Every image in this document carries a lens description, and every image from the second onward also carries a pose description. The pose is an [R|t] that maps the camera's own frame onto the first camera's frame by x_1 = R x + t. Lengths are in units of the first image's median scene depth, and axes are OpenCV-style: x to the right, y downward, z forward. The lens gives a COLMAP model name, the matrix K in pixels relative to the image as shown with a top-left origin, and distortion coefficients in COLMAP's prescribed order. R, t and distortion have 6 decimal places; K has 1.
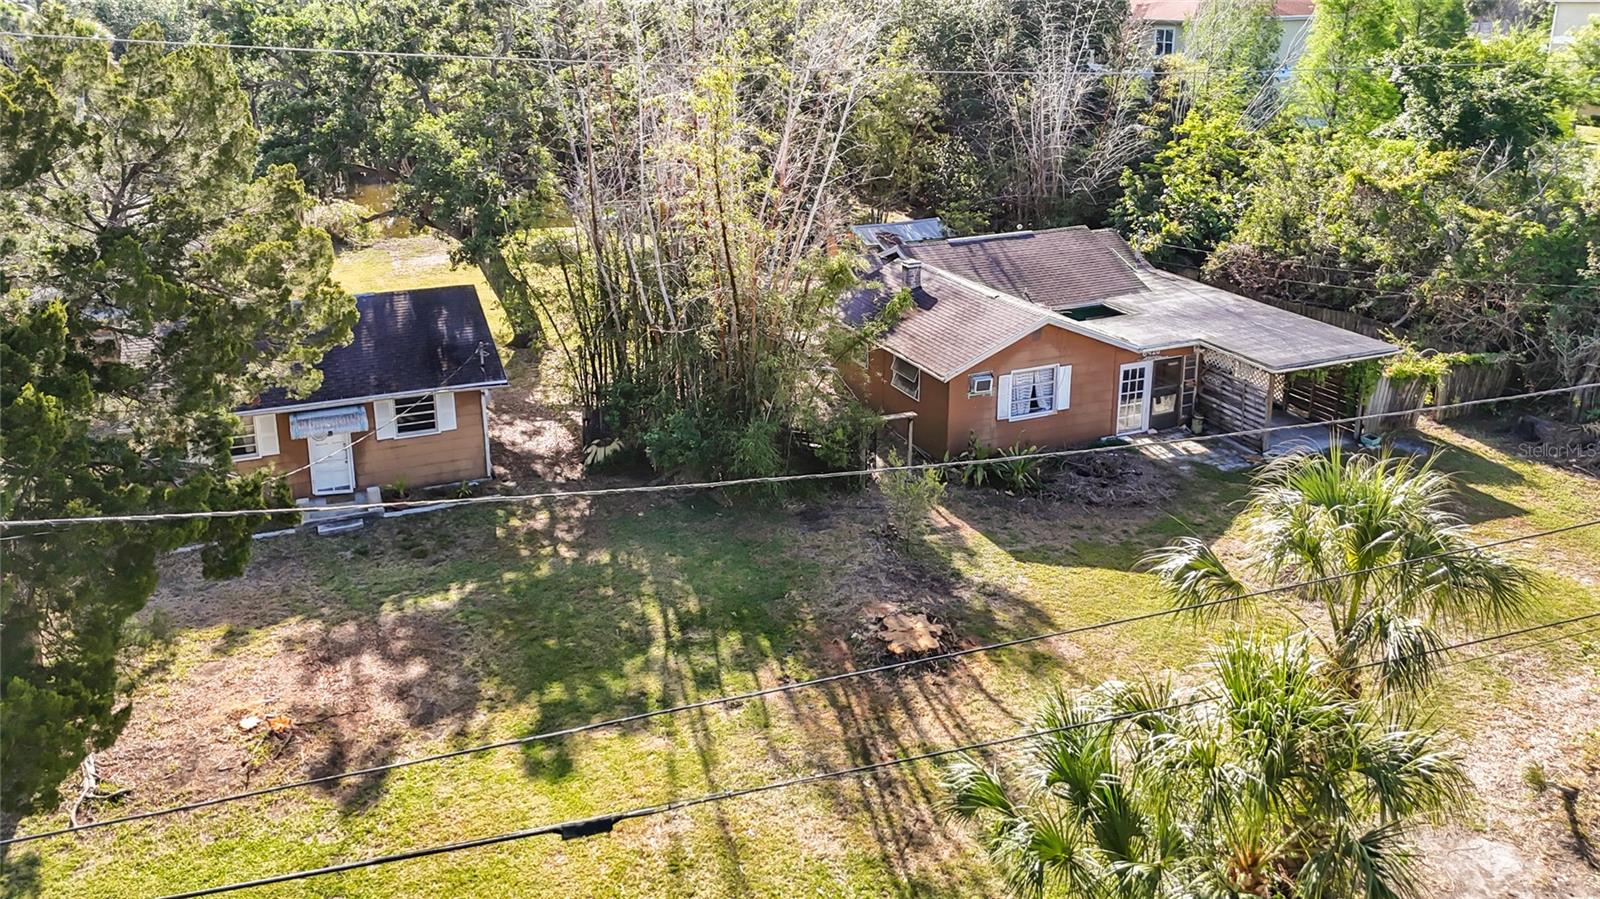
lens RADIAL K [[1198.9, 0, 792.3], [0, 1198.9, 325.1], [0, 0, 1]] dist [0.064020, -0.005947]
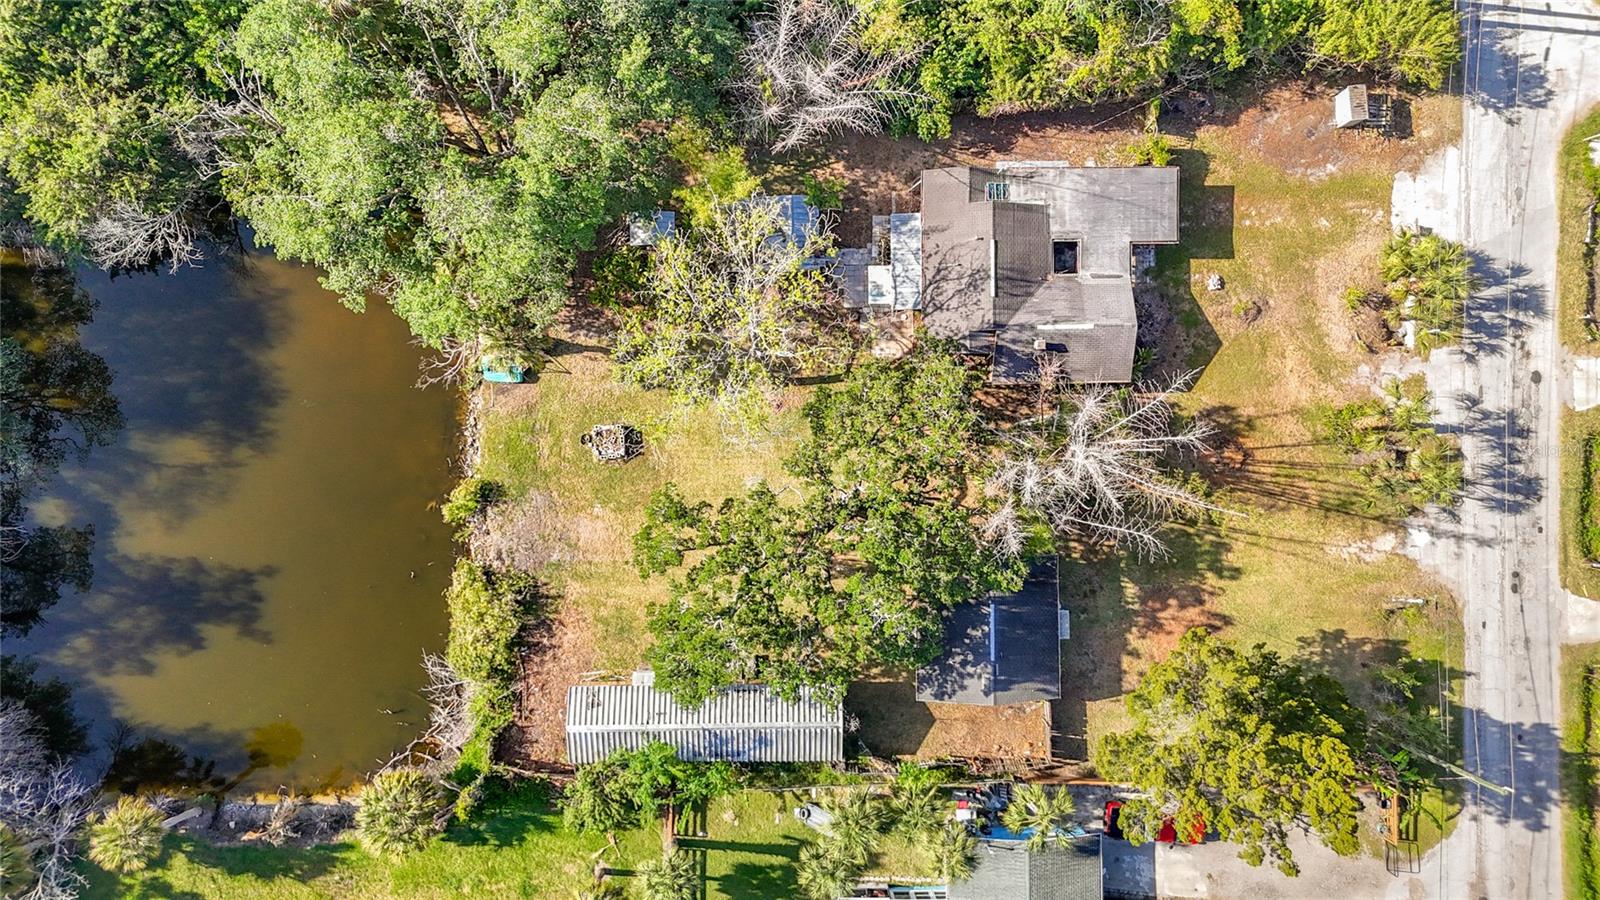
lens RADIAL K [[1139.0, 0, 798.3], [0, 1139.0, 449.3], [0, 0, 1]] dist [0.053544, -0.062373]
pose [[0.378157, -0.925594, -0.016499, -0.228353], [0.246661, 0.083564, 0.965492, -2.550456], [-0.892276, -0.369177, 0.259908, 1.079726]]
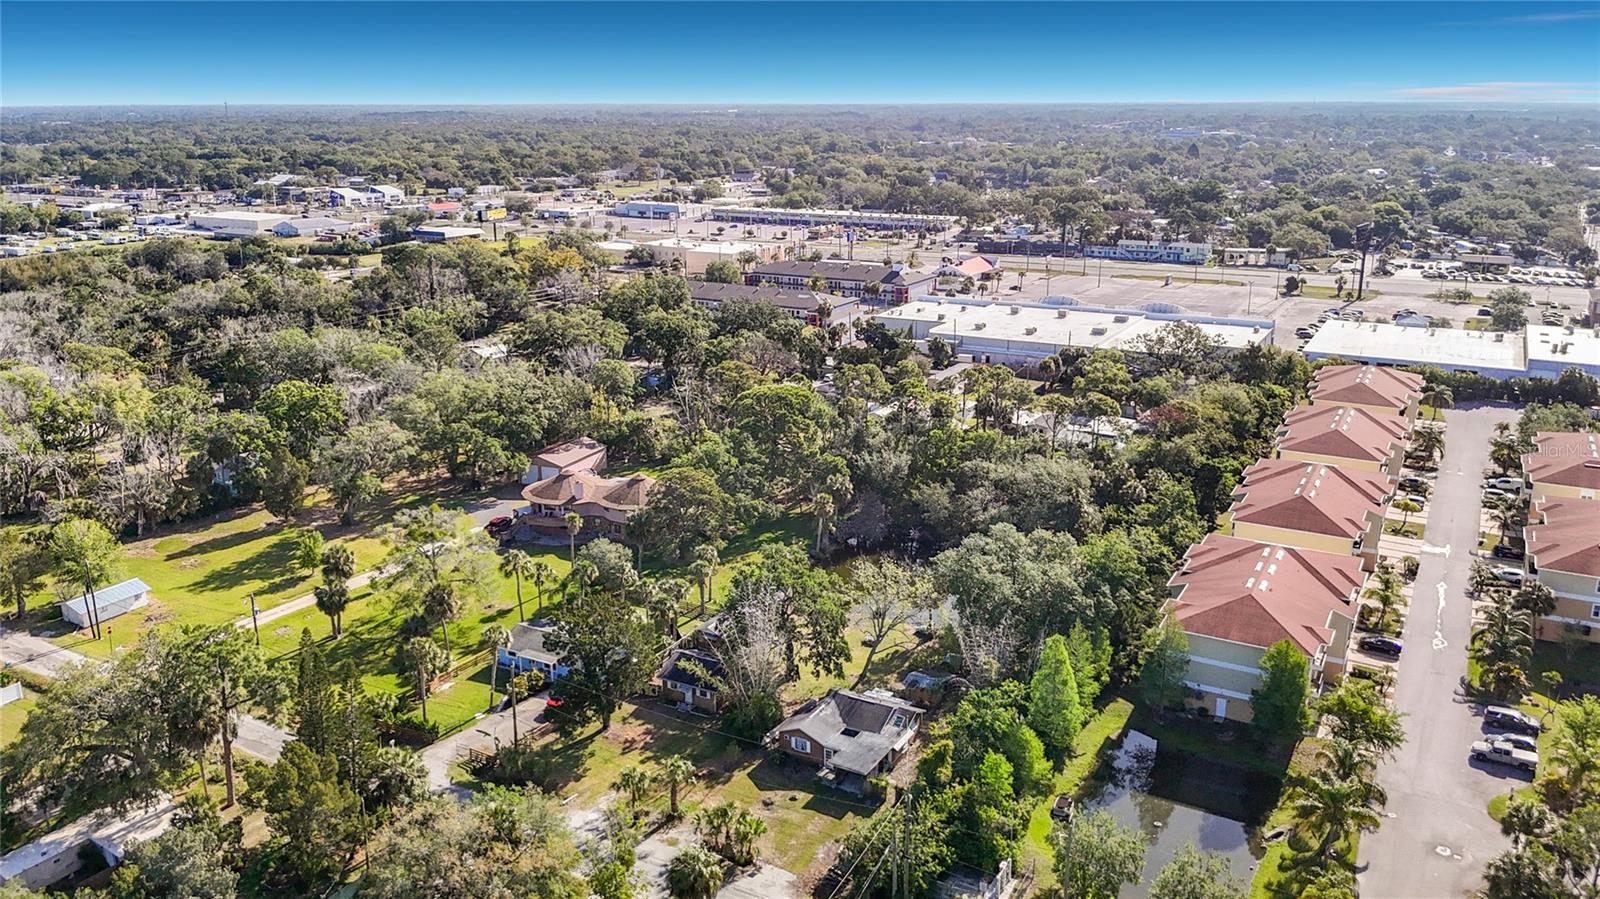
lens RADIAL K [[1206.5, 0, 802.7], [0, 1206.5, 392.5], [0, 0, 1]] dist [0.060886, -0.071032]
pose [[0.612035, 0.180369, -0.769987, 3.710565], [-0.213282, 0.975213, 0.058913, -1.586792], [0.761528, 0.128168, 0.635334, -2.031067]]
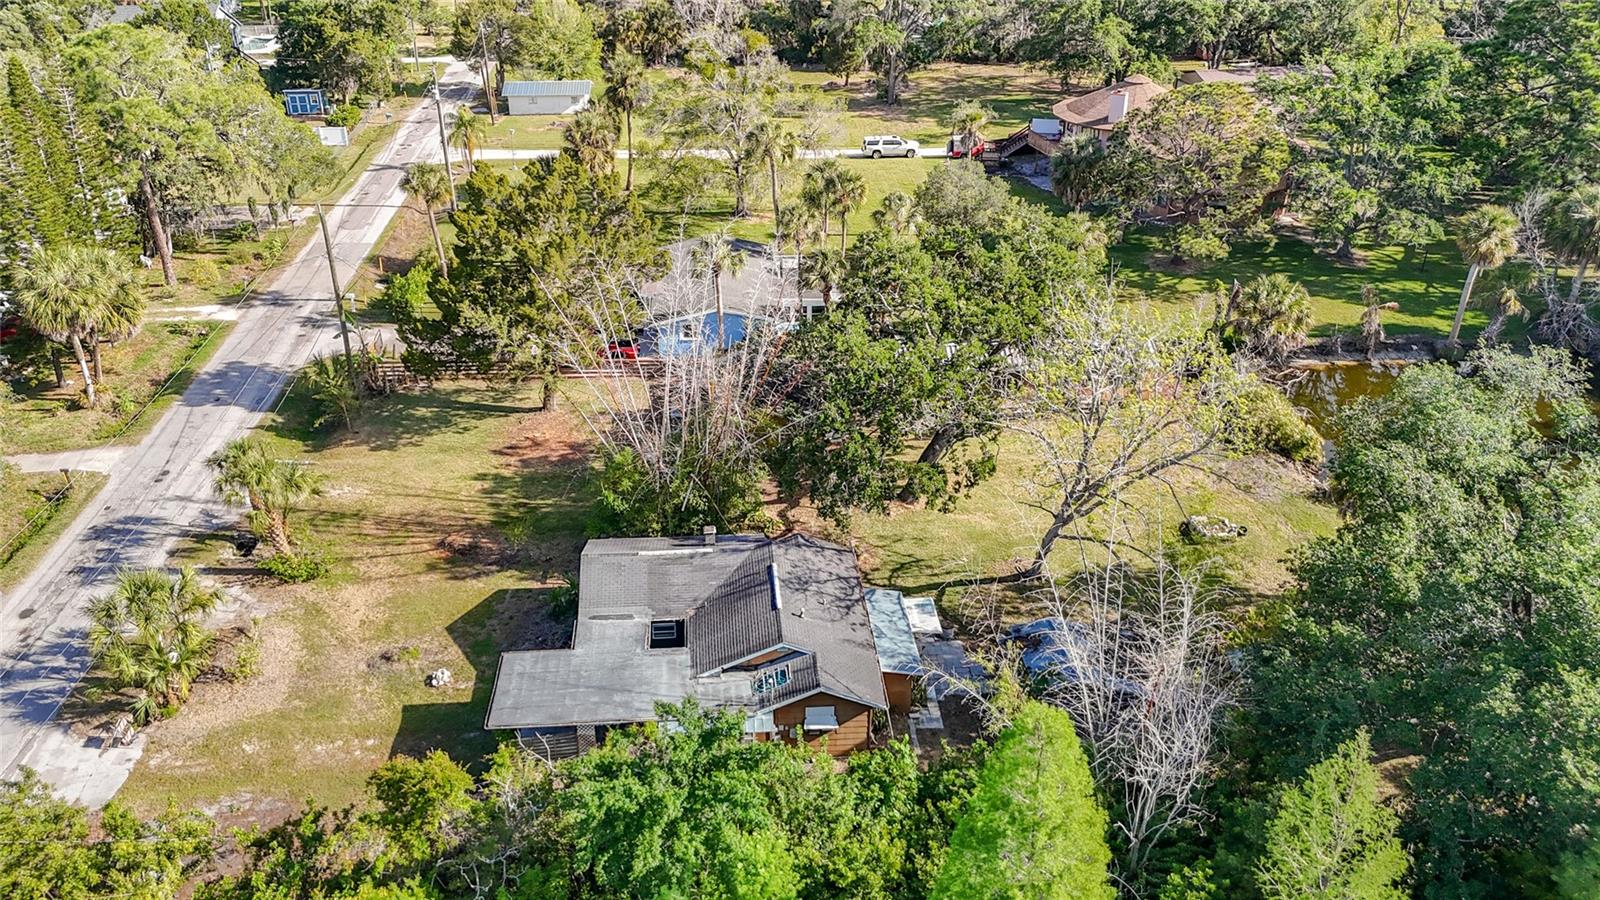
lens RADIAL K [[1197.6, 0, 795.9], [0, 1197.6, 452.6], [0, 0, 1]] dist [0.070038, -0.106491]
pose [[-0.321210, 0.455048, -0.830515, 1.679586], [-0.257136, 0.802133, 0.538947, -1.279887], [0.911430, 0.386671, -0.140644, 1.695556]]
